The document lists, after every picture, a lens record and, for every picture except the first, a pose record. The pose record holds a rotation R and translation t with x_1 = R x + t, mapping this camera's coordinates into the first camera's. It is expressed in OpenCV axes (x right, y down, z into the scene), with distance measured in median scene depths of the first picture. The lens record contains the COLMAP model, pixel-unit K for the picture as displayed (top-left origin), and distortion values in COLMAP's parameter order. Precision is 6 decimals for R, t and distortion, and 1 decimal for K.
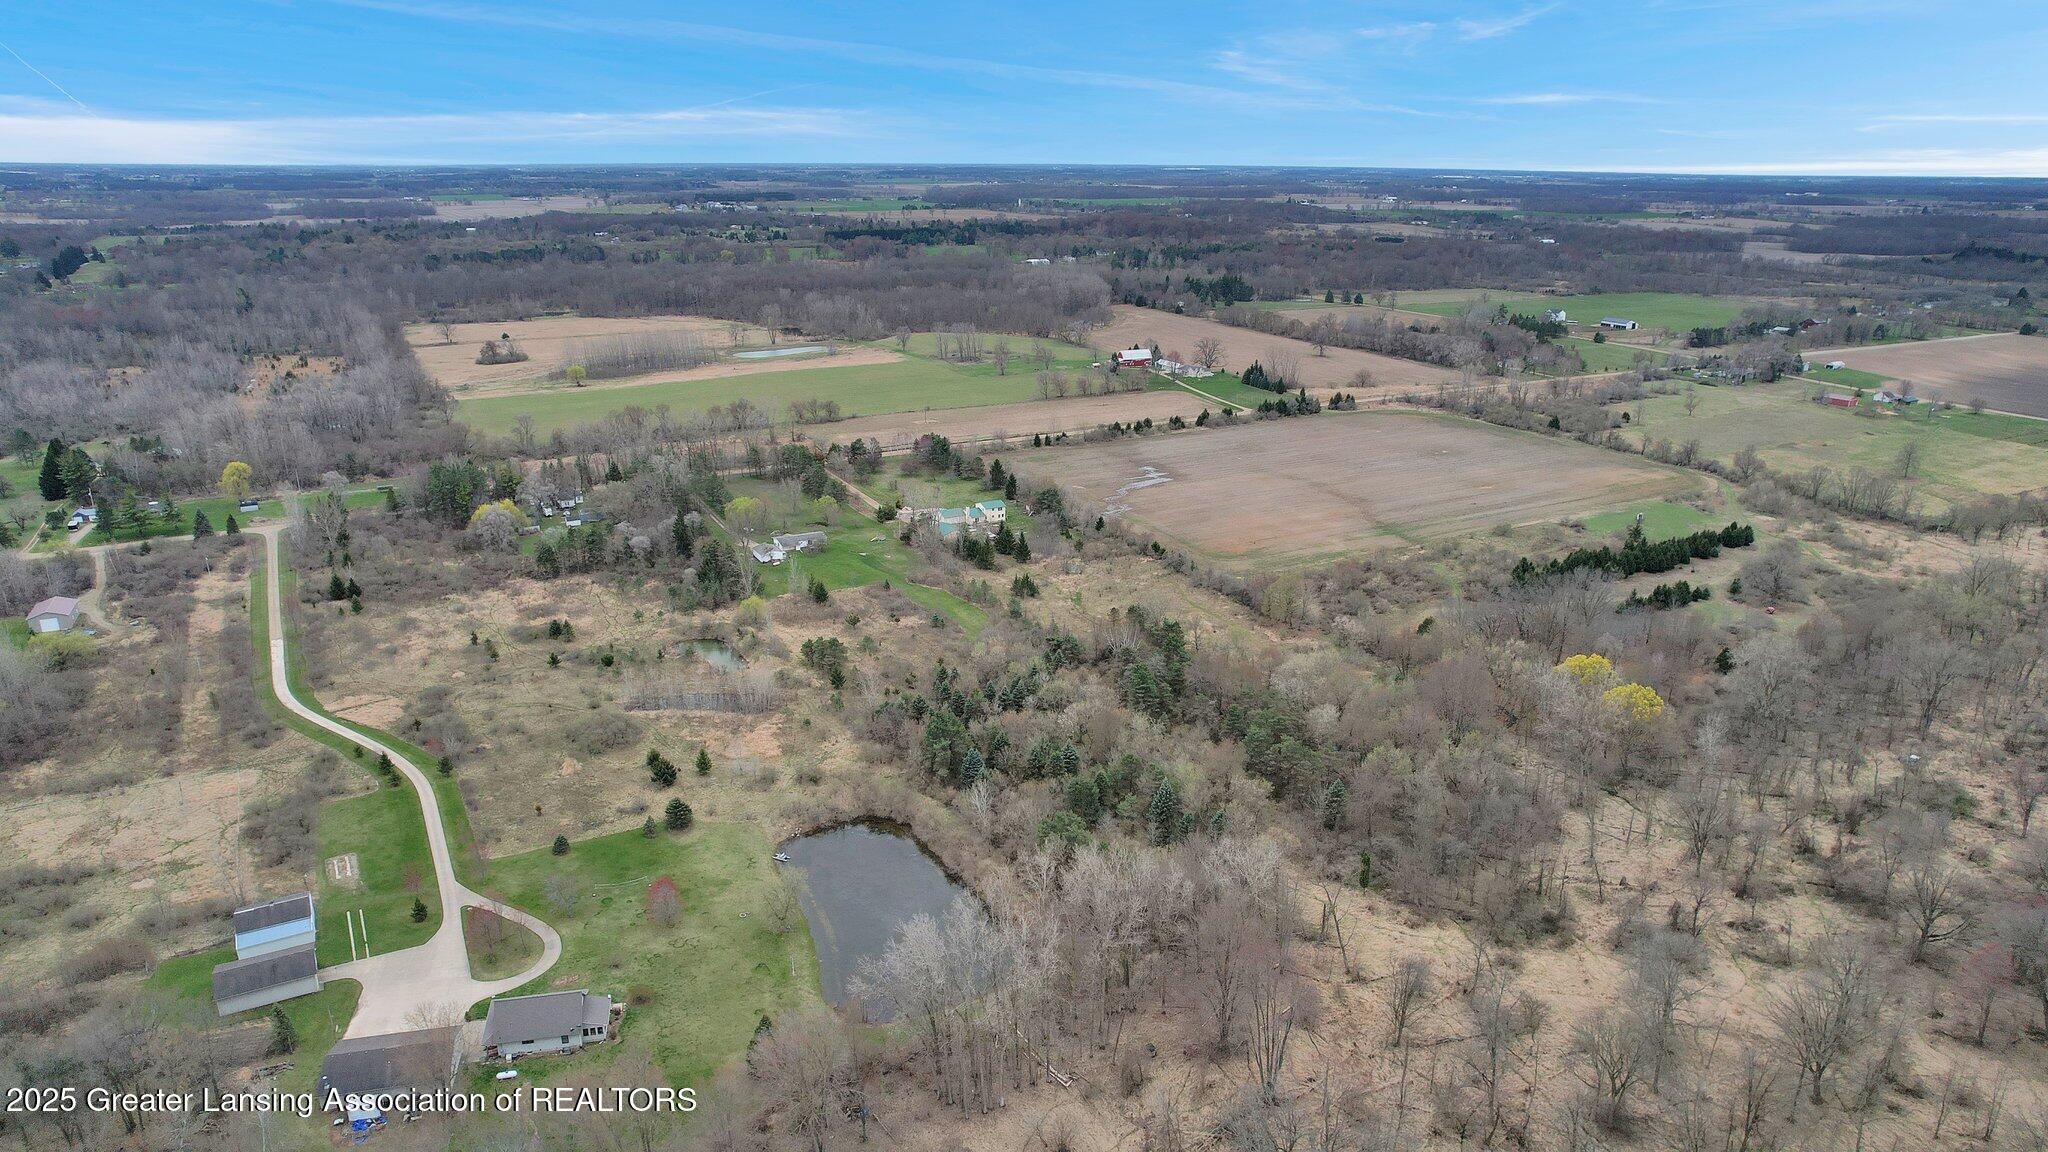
lens RADIAL K [[1316.3, 0, 1033.7], [0, 1316.3, 578.3], [0, 0, 1]] dist [-0.072645, 0.071164]
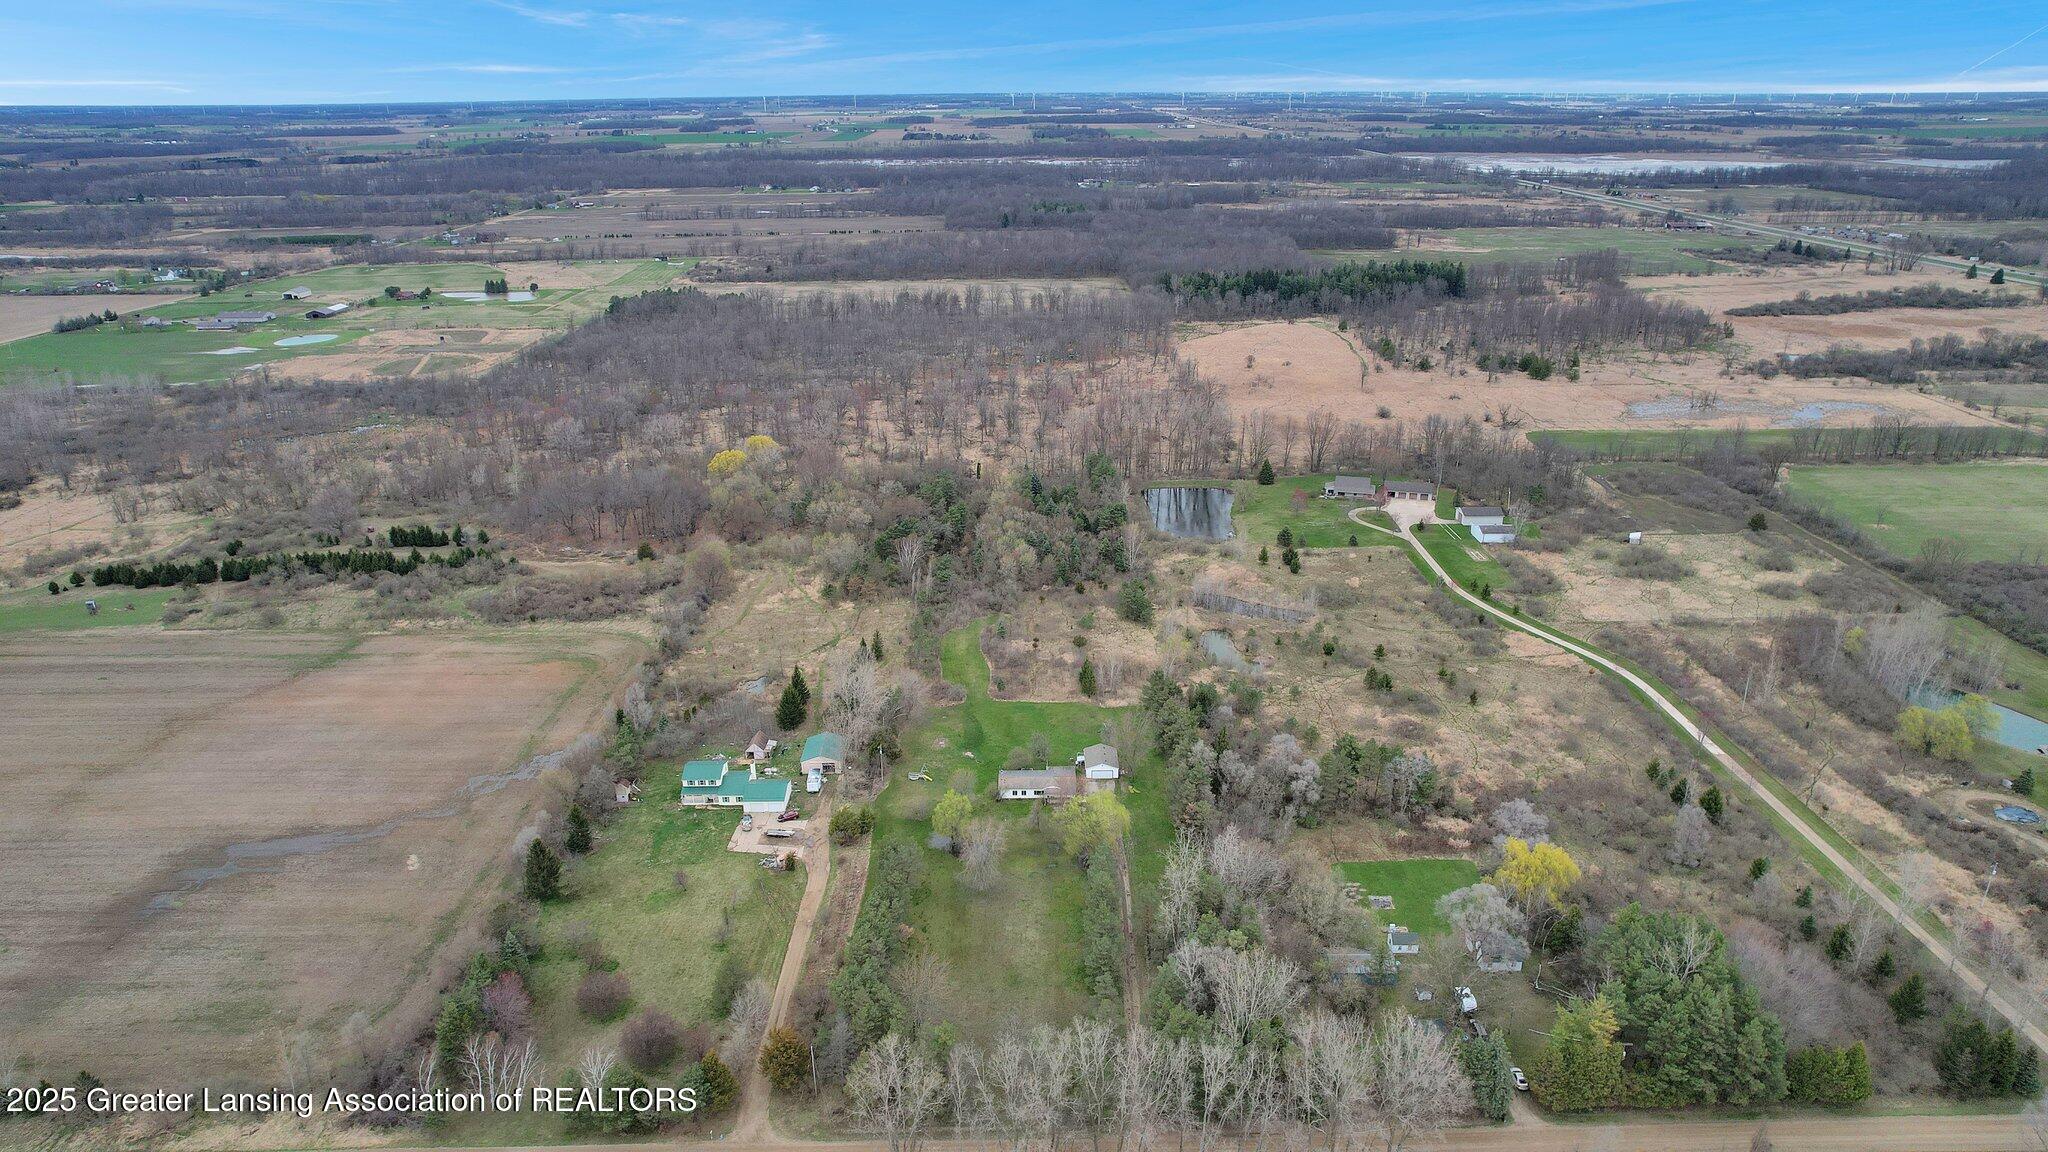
lens RADIAL K [[1316.3, 0, 1033.7], [0, 1316.3, 578.3], [0, 0, 1]] dist [-0.072645, 0.071164]
pose [[-0.877744, -0.169149, 0.448278, -0.428115], [0.150801, 0.790530, 0.593566, -0.469787], [-0.454779, 0.588600, -0.668376, 1.313005]]
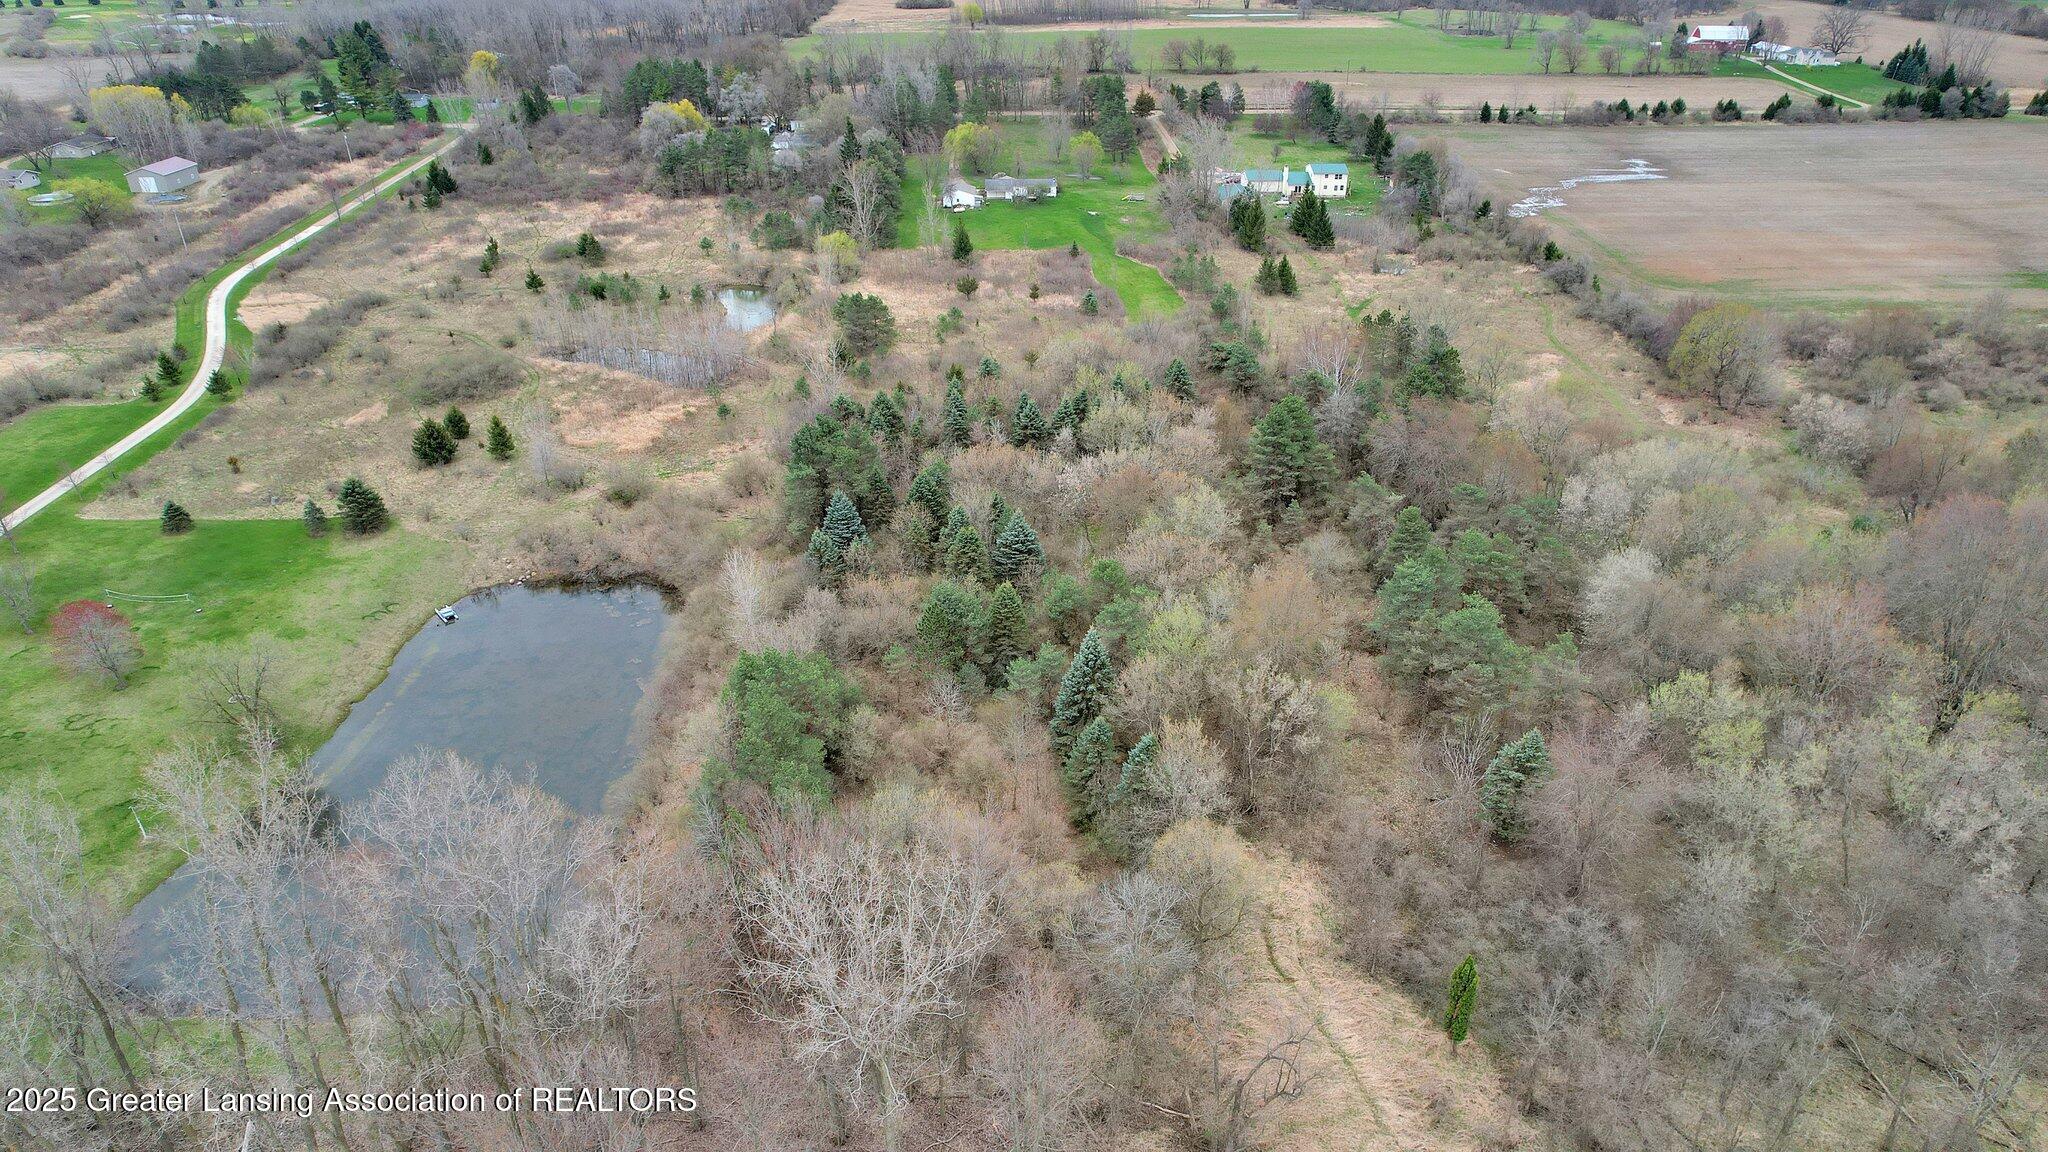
lens RADIAL K [[1316.3, 0, 1033.7], [0, 1316.3, 578.3], [0, 0, 1]] dist [-0.072645, 0.071164]
pose [[0.894454, 0.206386, -0.396683, 0.140210], [-0.132926, 0.969734, 0.204808, 0.028187], [0.426947, -0.130462, 0.894816, 0.340399]]
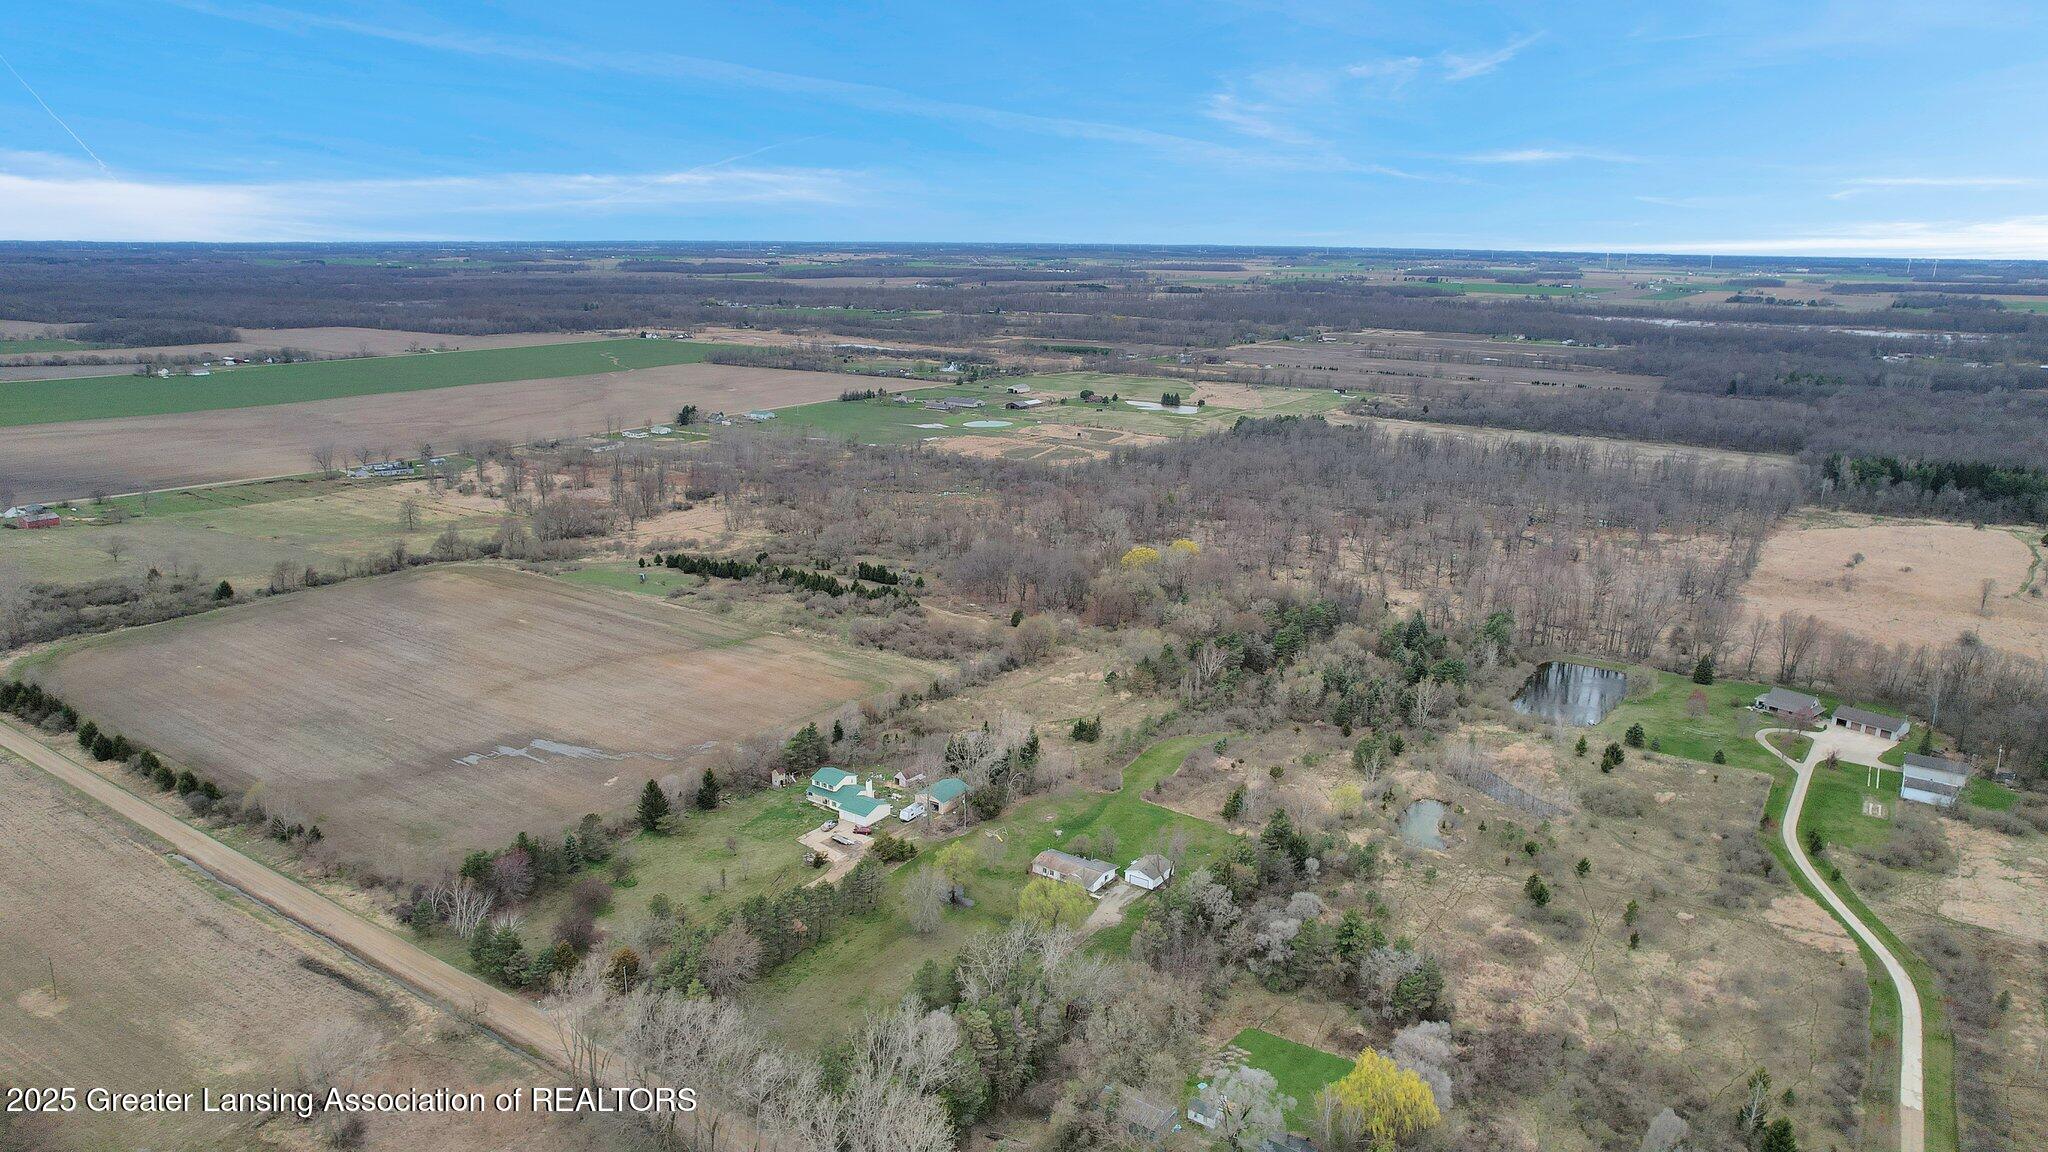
lens RADIAL K [[1316.3, 0, 1033.7], [0, 1316.3, 578.3], [0, 0, 1]] dist [-0.072645, 0.071164]
pose [[-0.441660, -0.236964, 0.865323, -0.672540], [0.266429, 0.886340, 0.378704, -0.394283], [-0.856710, 0.397805, -0.328327, 1.123908]]
